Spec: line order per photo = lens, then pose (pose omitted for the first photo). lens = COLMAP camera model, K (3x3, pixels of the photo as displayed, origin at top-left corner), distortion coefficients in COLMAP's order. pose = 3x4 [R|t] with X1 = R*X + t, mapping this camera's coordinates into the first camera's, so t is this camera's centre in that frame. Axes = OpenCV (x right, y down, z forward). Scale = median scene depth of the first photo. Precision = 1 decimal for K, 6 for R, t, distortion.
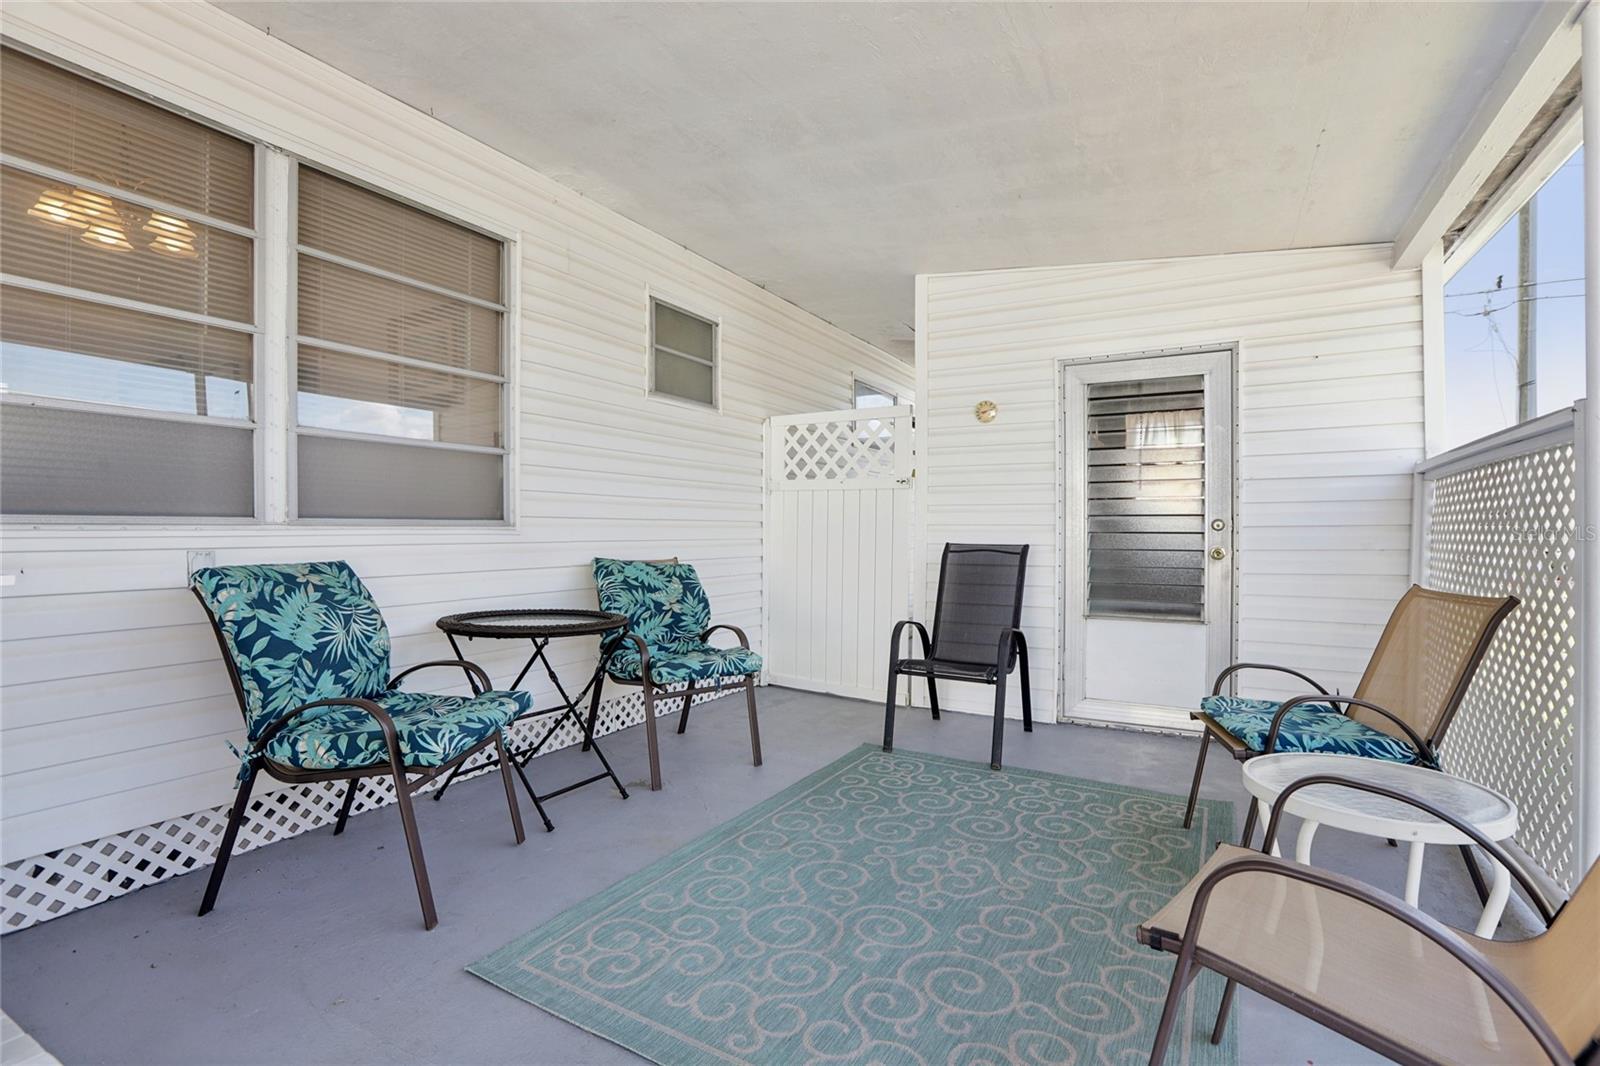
lens RADIAL K [[722.2, 0, 799.0], [0, 722.2, 534.3], [0, 0, 1]] dist [-0.047910, 0.014278]
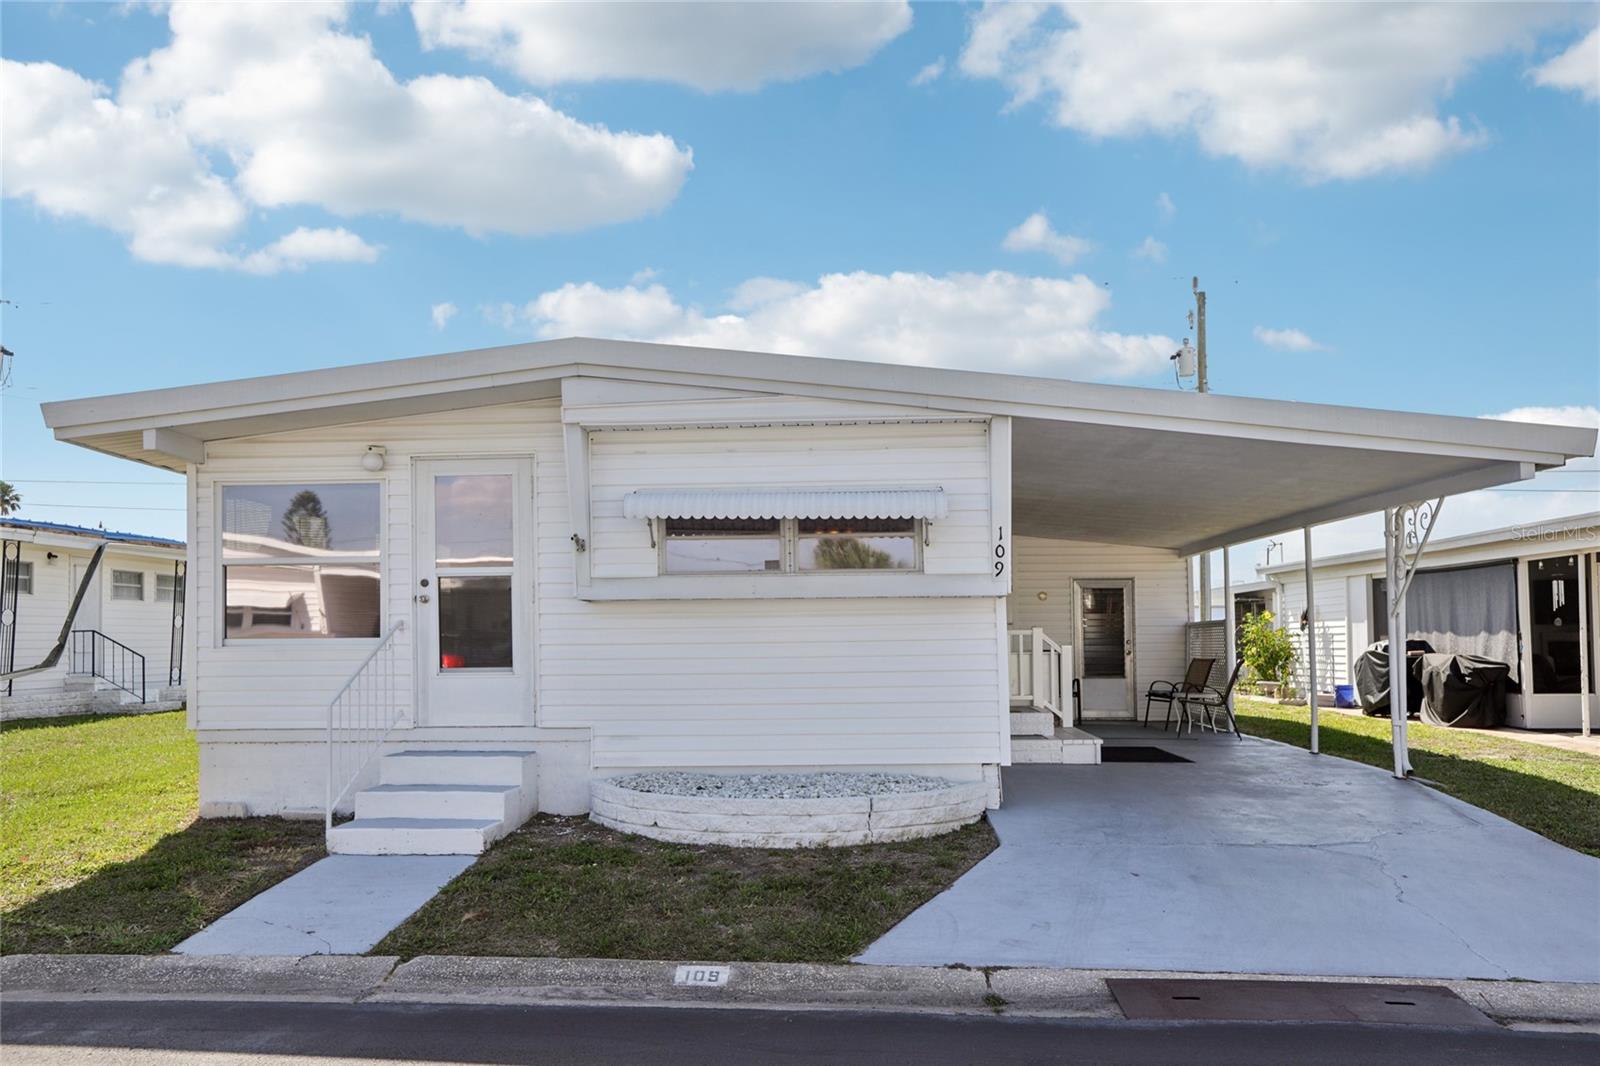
lens RADIAL K [[1150.4, 0, 795.3], [0, 1150.4, 621.2], [0, 0, 1]] dist [-0.004233, 0.060047]
pose [[0.888667, 0.004719, 0.458530, -2.577789], [0.007477, 0.999665, -0.024779, 0.006838], [-0.458493, 0.025449, 0.888334, -2.352207]]
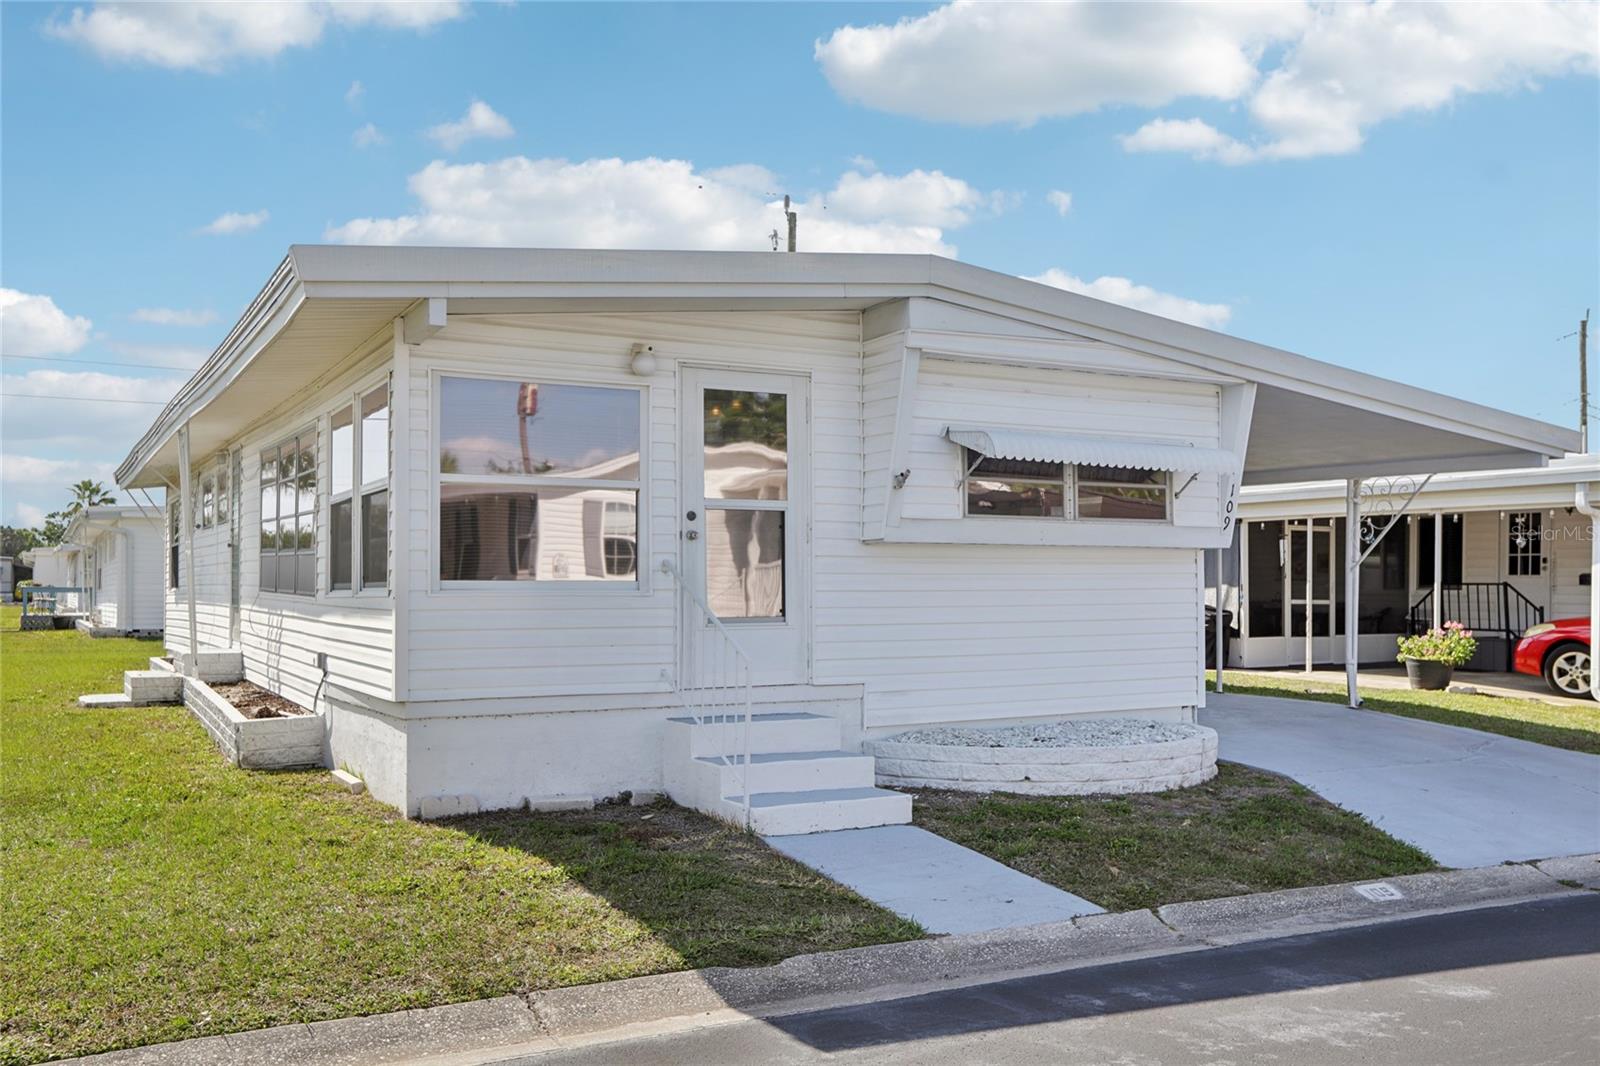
lens RADIAL K [[1413.4, 0, 802.2], [0, 1413.4, 585.1], [0, 0, 1]] dist [-0.001699, 0.118569]
pose [[0.504674, 0.004098, 0.863300, -4.201083], [0.003410, 0.999971, -0.006740, -0.000770], [-0.863303, 0.006345, 0.504646, -1.258382]]
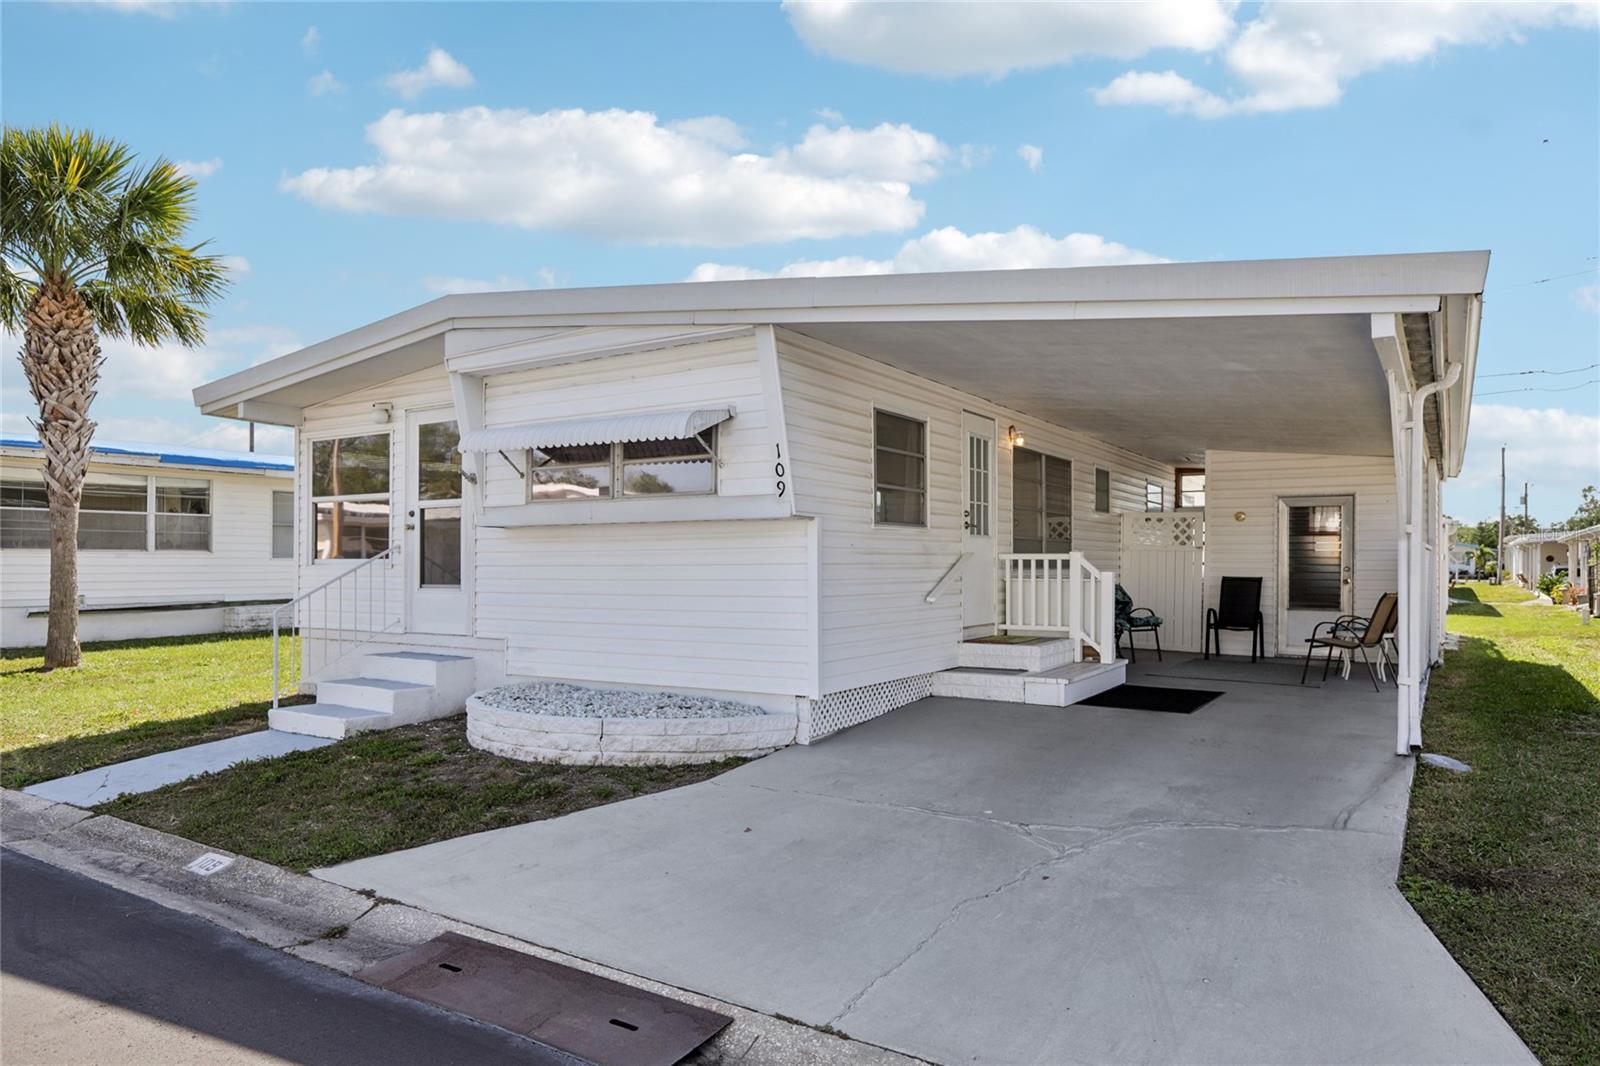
lens RADIAL K [[1022.2, 0, 805.4], [0, 1022.2, 572.8], [0, 0, 1]] dist [-0.019539, 0.058528]
pose [[0.999343, 0.005032, -0.035905, -1.064215], [-0.004975, 0.999986, 0.001668, 0.001839], [0.035913, -0.001488, 0.999354, -2.405872]]
